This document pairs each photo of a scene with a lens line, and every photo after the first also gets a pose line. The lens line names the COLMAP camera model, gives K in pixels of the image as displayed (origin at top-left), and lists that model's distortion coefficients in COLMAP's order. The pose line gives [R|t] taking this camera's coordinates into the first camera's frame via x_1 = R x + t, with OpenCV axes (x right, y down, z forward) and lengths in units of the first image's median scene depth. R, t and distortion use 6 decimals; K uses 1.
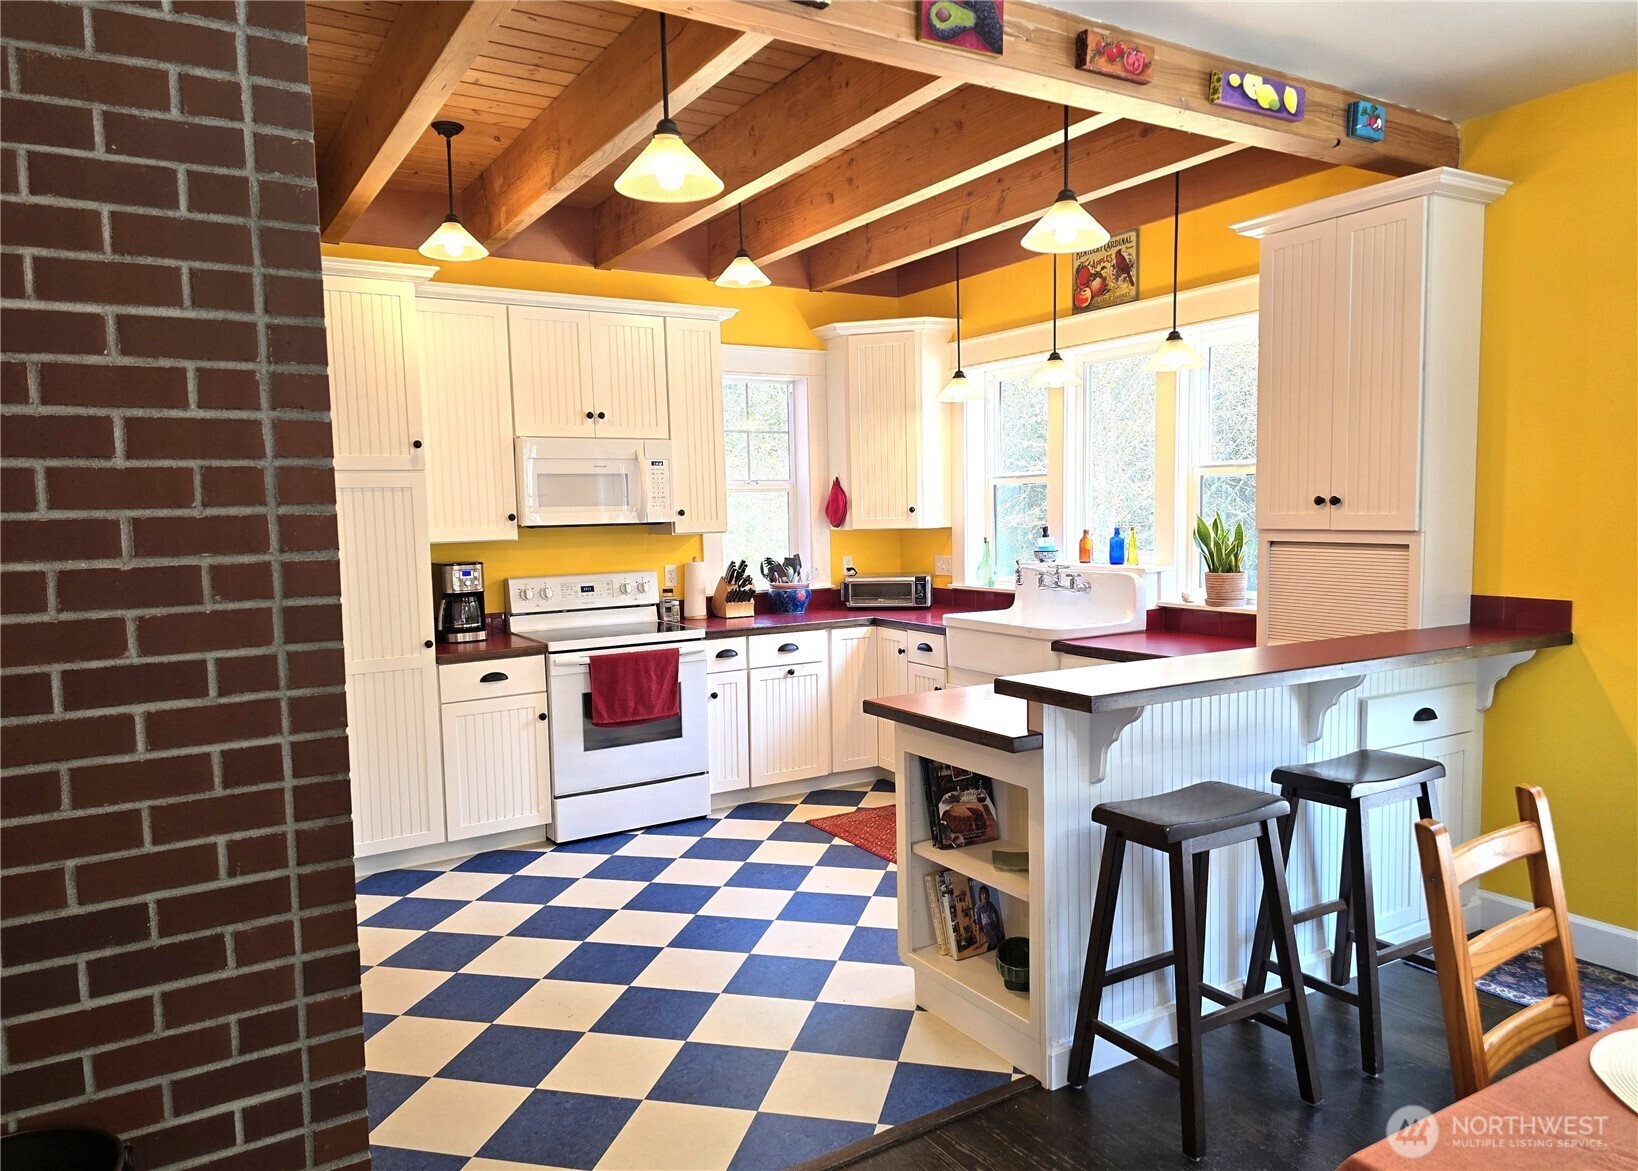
lens RADIAL K [[1091.2, 0, 821.8], [0, 1091.2, 579.1], [0, 0, 1]] dist [0.048196, 0.000092]
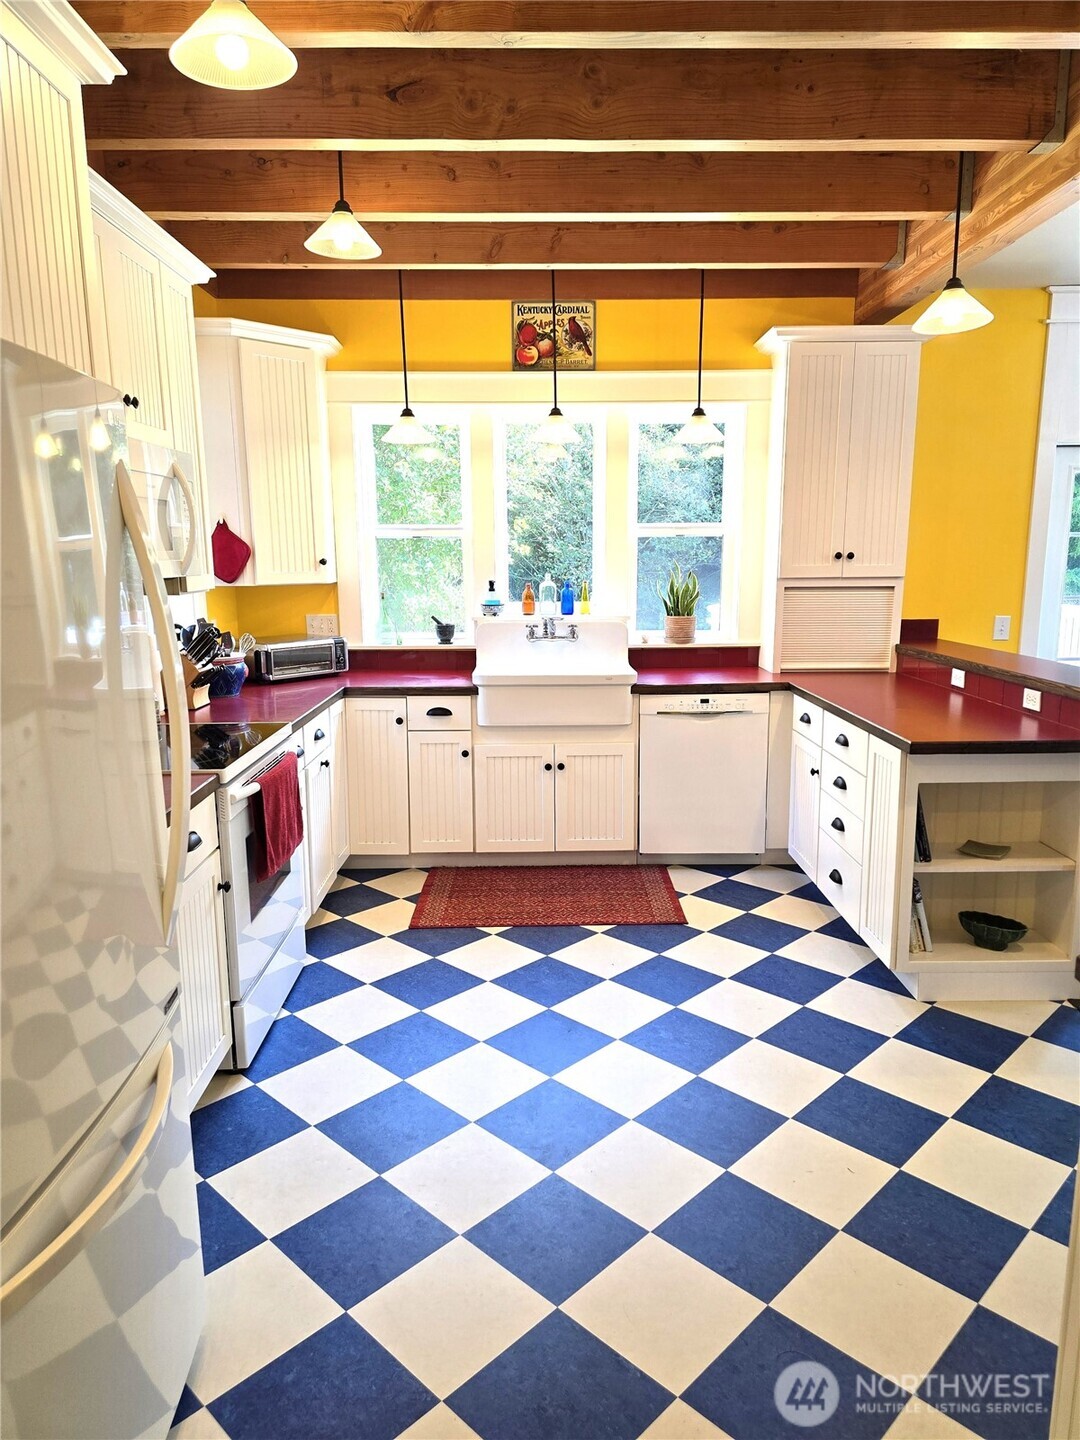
lens RADIAL K [[963.9, 0, 547.9], [0, 963.9, 719.0], [0, 0, 1]] dist [0.086469, -0.076035]
pose [[0.511371, -0.130507, 0.849393, -0.601616], [0.055662, 0.991356, 0.118808, -0.026259], [-0.857555, -0.013476, 0.514215, 0.530648]]
